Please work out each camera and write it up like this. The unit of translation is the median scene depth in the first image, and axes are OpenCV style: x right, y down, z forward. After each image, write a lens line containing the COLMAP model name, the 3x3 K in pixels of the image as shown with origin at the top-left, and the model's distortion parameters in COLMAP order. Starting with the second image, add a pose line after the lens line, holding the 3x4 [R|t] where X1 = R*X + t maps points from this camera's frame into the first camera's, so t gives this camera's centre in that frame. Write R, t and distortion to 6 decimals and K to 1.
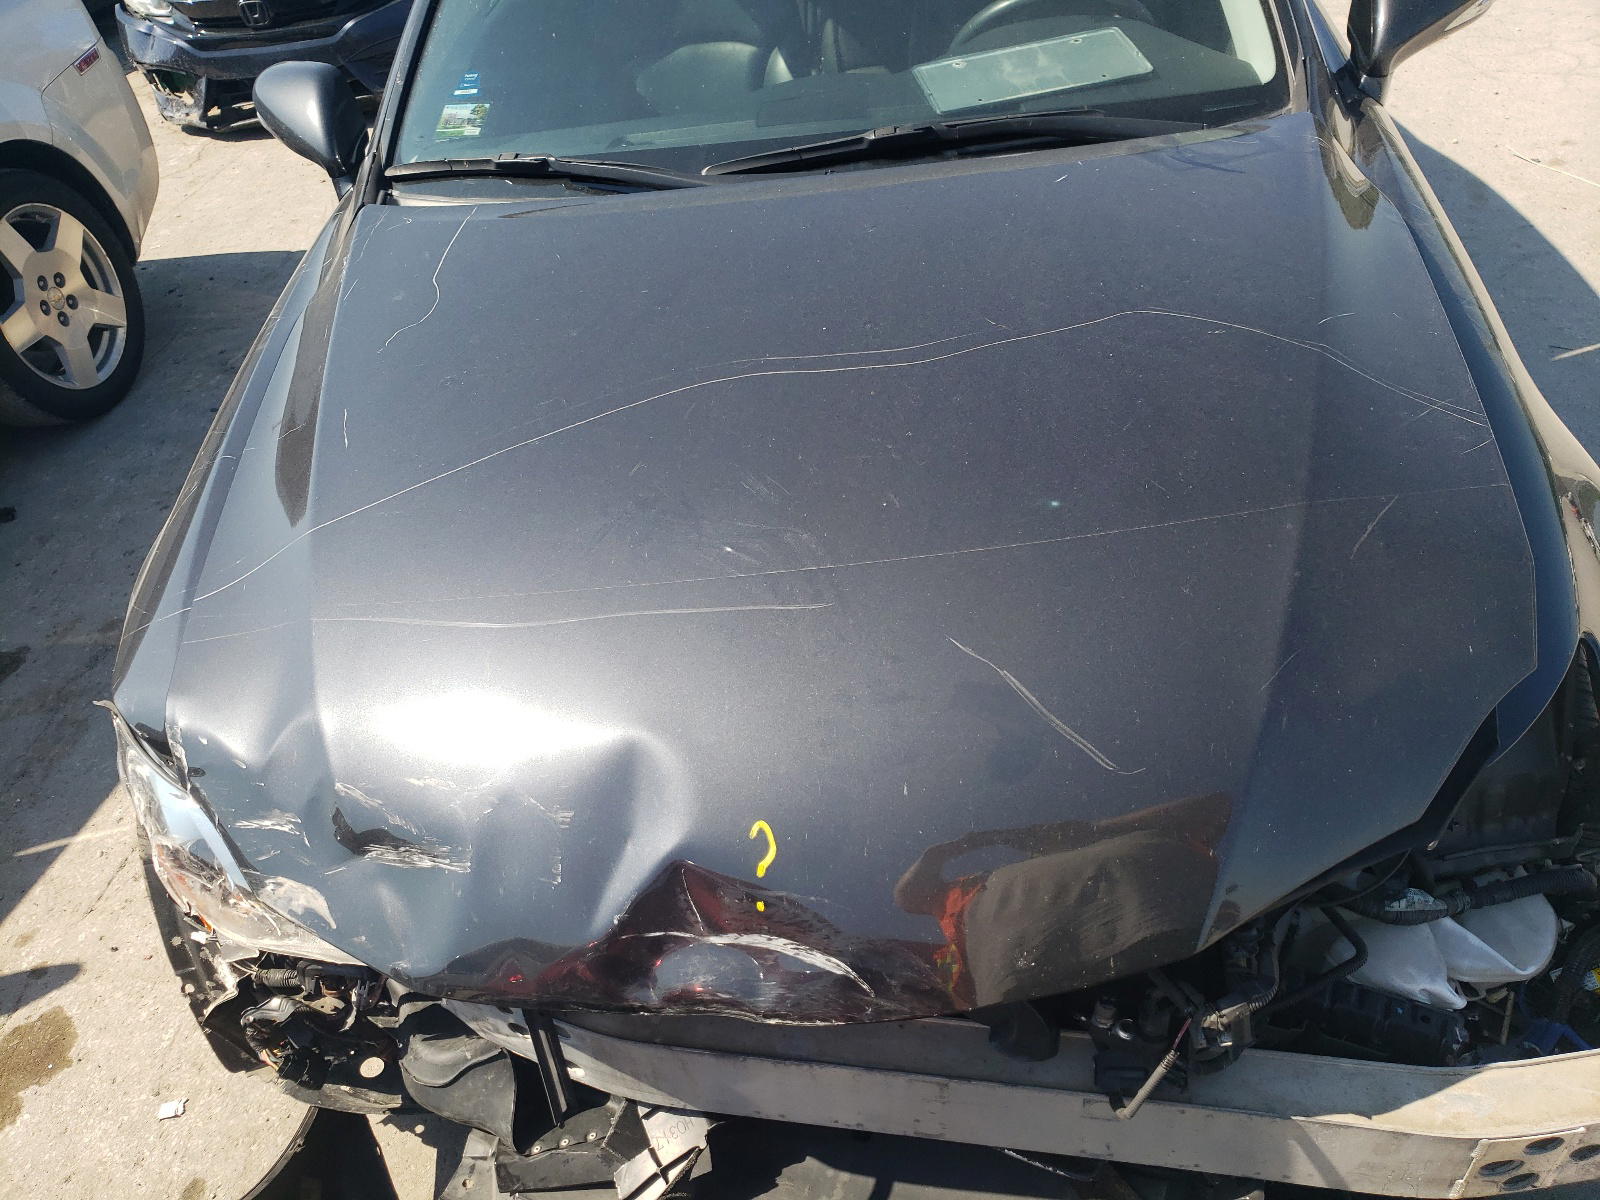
lens RADIAL K [[1208.1, 0, 800.0], [0, 1208.1, 600.0], [0, 0, 1]] dist [0.034094, -0.006829]
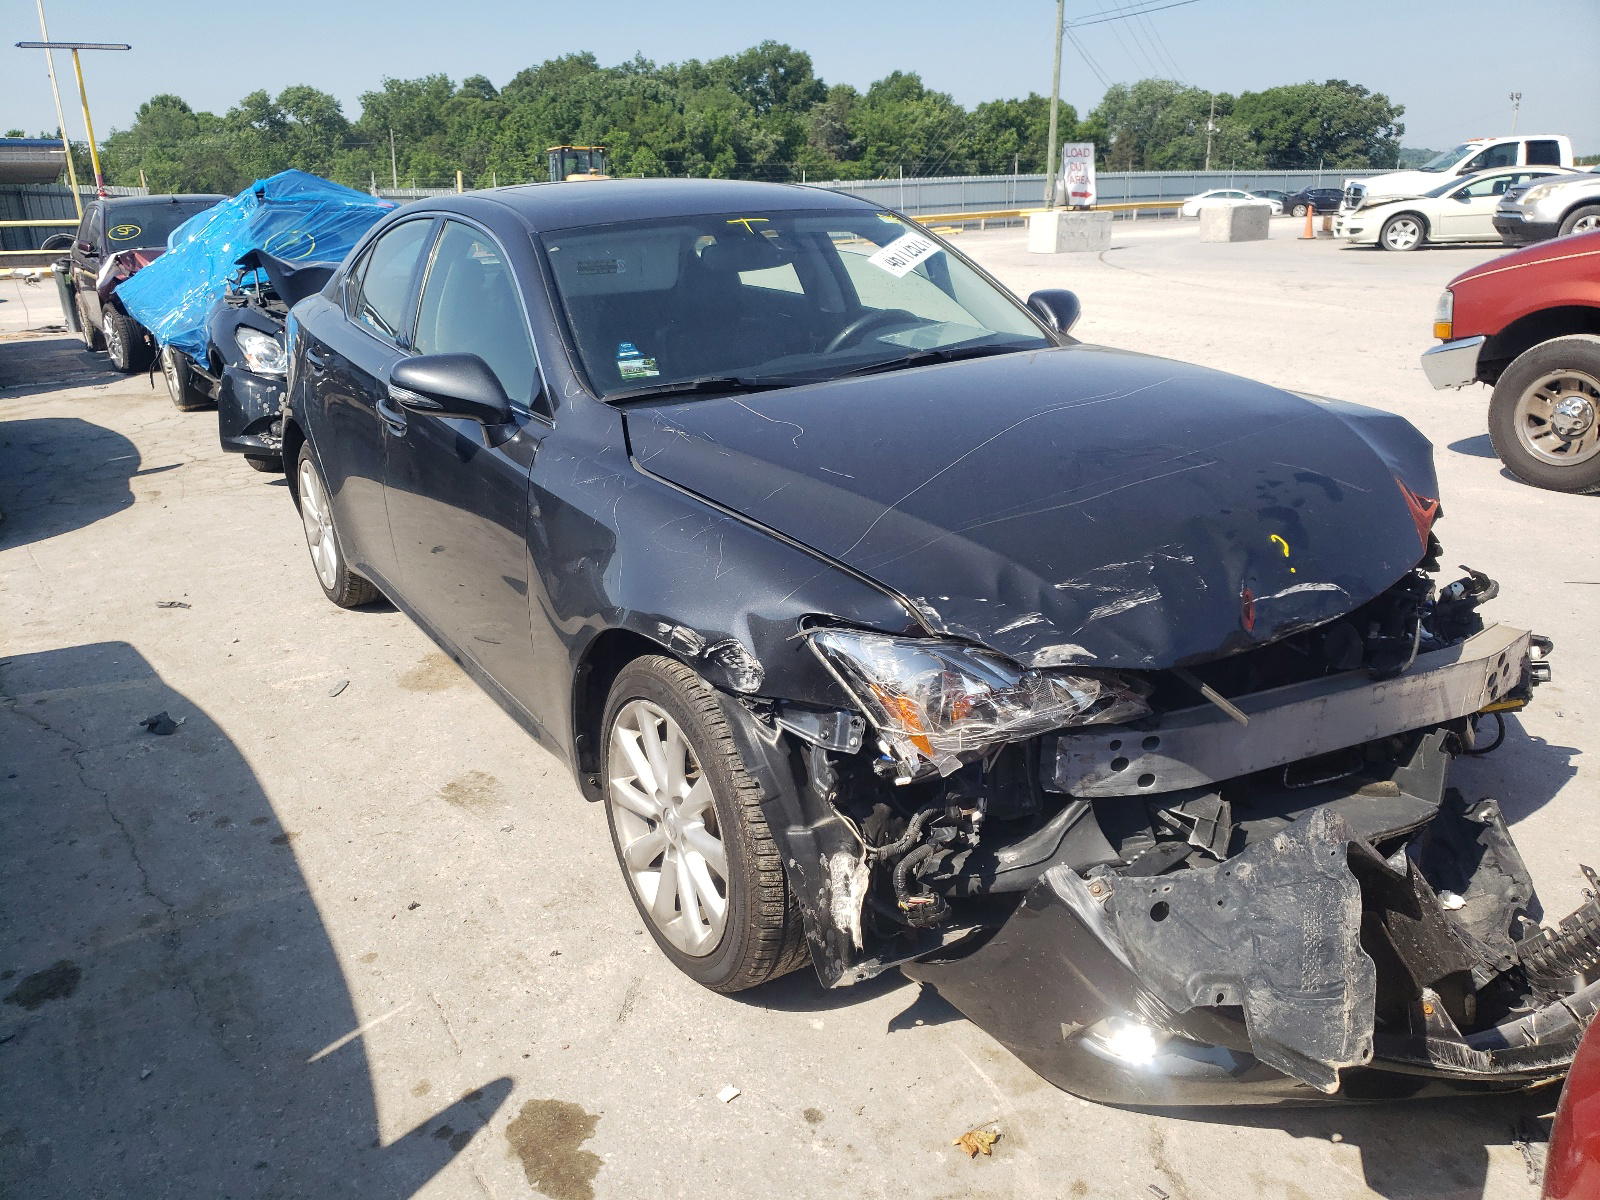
lens RADIAL K [[1156.4, 0, 800.0], [0, 1156.4, 600.0], [0, 0, 1]] dist [0.031916, -0.005070]
pose [[0.807510, -0.105685, 0.580309, -1.594626], [0.318200, 0.906439, -0.277701, 0.499466], [-0.496666, 0.408900, 0.765587, -0.059189]]
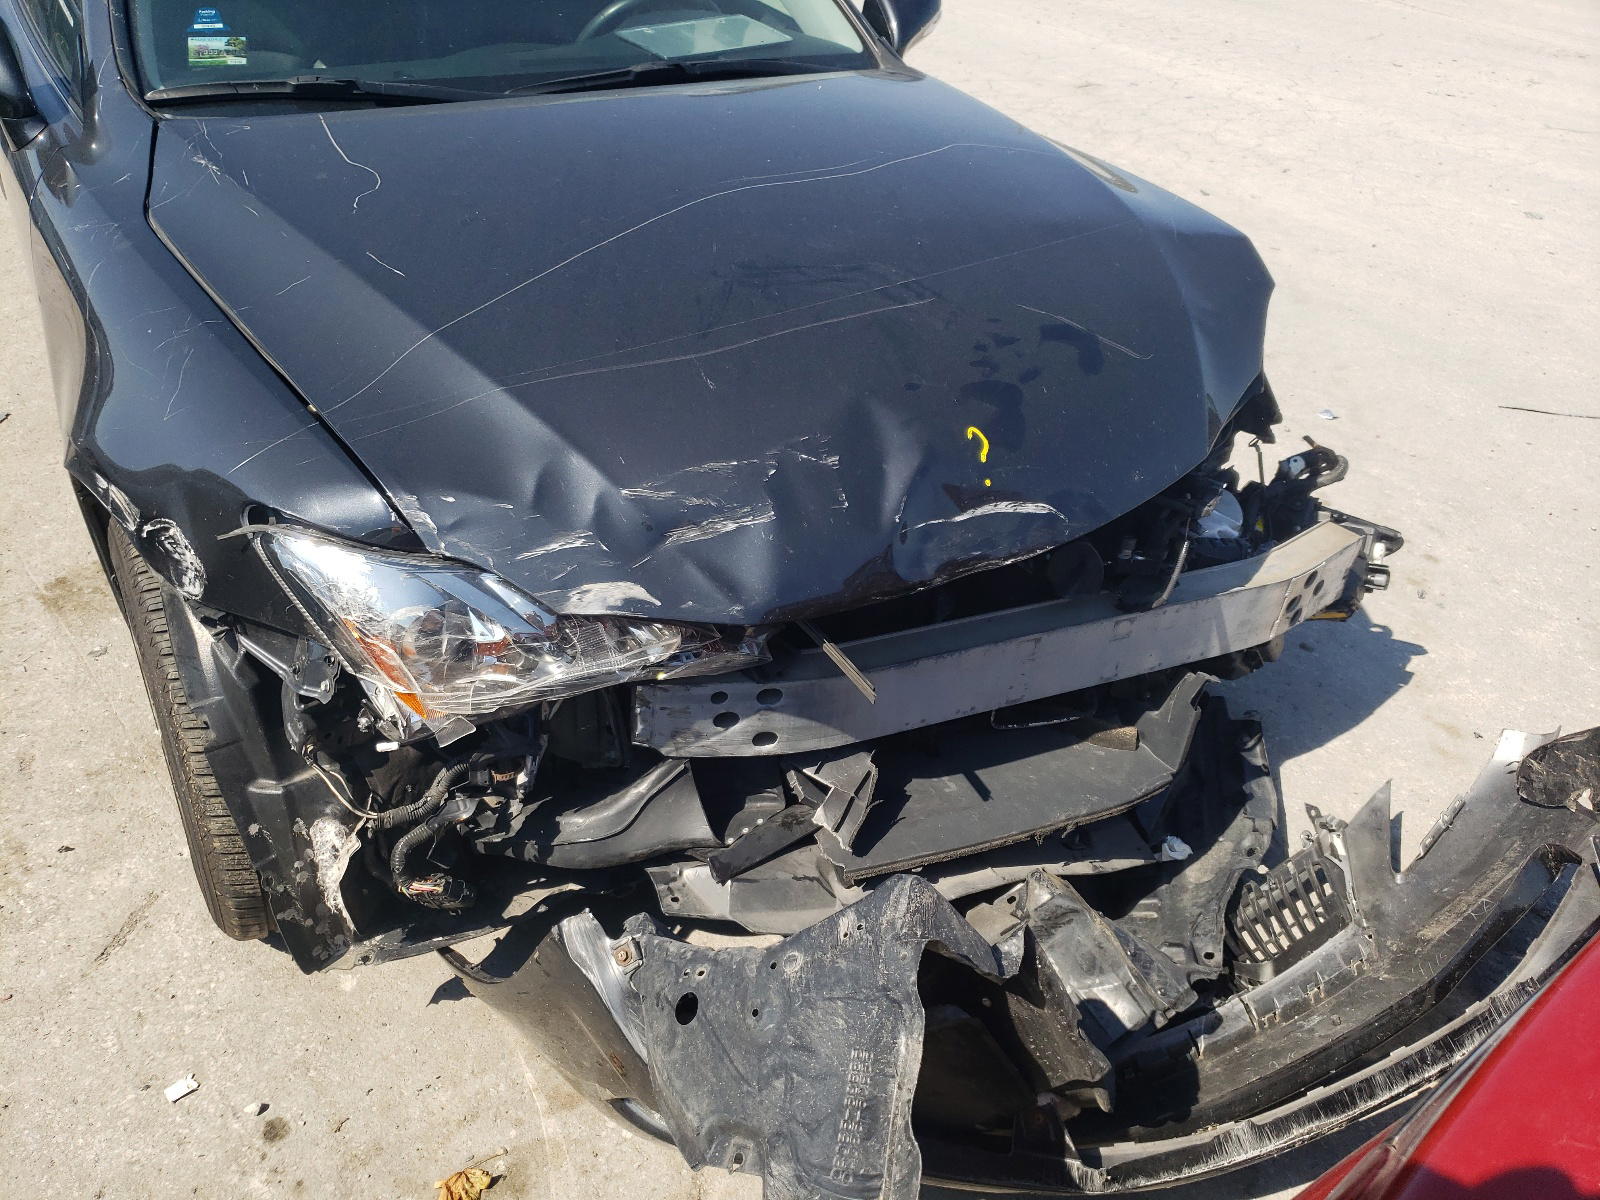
lens RADIAL K [[1208.1, 0, 800.0], [0, 1208.1, 600.0], [0, 0, 1]] dist [0.034094, -0.006829]
pose [[0.812361, -0.190341, 0.551217, -0.892163], [0.244401, 0.969340, -0.025465, 0.319689], [-0.529469, 0.155405, 0.833973, -0.051844]]
